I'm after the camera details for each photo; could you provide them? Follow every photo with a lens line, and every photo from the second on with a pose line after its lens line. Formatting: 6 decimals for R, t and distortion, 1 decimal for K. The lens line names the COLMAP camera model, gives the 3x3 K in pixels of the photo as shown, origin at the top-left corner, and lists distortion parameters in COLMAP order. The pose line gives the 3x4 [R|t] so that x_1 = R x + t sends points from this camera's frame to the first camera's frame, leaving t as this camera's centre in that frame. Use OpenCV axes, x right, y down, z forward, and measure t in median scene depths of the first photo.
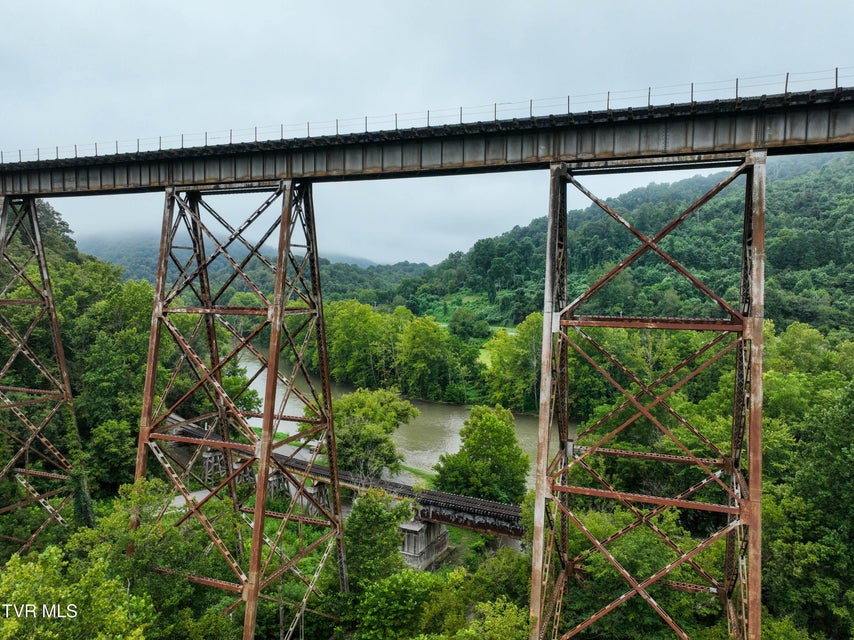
lens RADIAL K [[600.8, 0, 429.0], [0, 600.8, 317.2], [0, 0, 1]] dist [-0.003962, 0.022207]
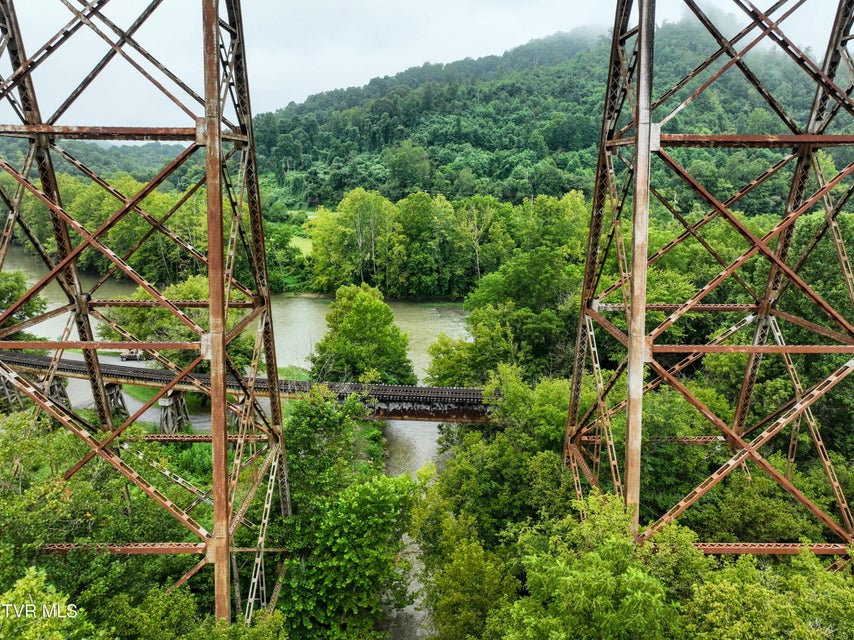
lens RADIAL K [[600.8, 0, 429.0], [0, 600.8, 317.2], [0, 0, 1]] dist [-0.003962, 0.022207]
pose [[0.927358, -0.086527, 0.364035, -0.078059], [0.019051, 0.982552, 0.185010, 0.019453], [-0.373691, -0.164635, 0.912825, 0.085247]]
